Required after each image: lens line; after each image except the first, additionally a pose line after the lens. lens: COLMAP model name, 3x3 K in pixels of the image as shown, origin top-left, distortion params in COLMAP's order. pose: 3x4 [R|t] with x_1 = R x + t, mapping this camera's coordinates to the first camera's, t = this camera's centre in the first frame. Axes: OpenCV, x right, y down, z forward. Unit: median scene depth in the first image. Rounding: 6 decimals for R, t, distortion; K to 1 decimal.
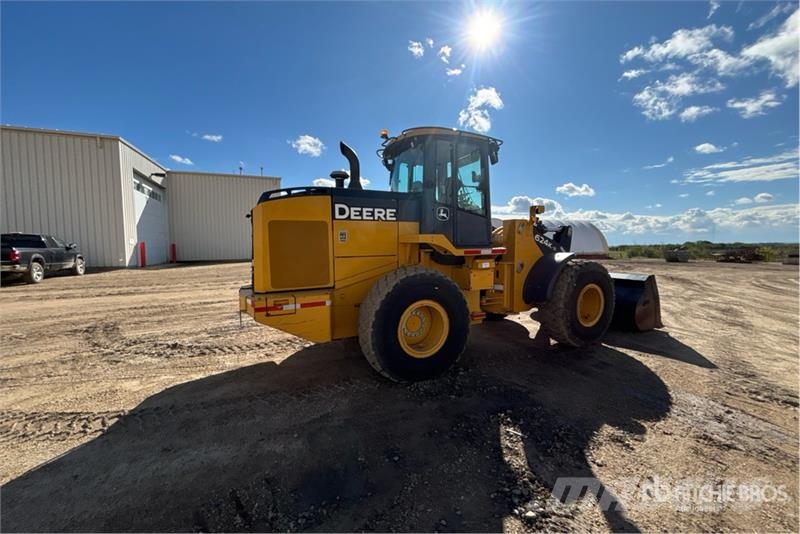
lens RADIAL K [[316.4, 0, 398.1], [0, 316.4, 265.4], [0, 0, 1]] dist [-0.007728, 0.000792]
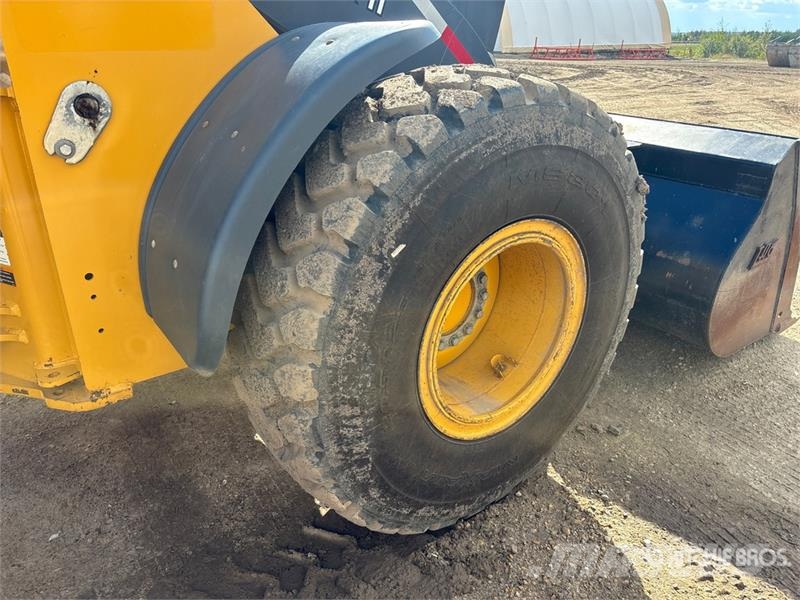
lens RADIAL K [[595.8, 0, 399.0], [0, 595.8, 298.9], [0, 0, 1]] dist [0.024763, -0.014699]
pose [[0.981240, -0.058635, 0.183658, 0.060913], [-0.011307, 0.933487, 0.358433, -0.002102], [-0.192459, -0.353785, 0.915312, 0.088218]]
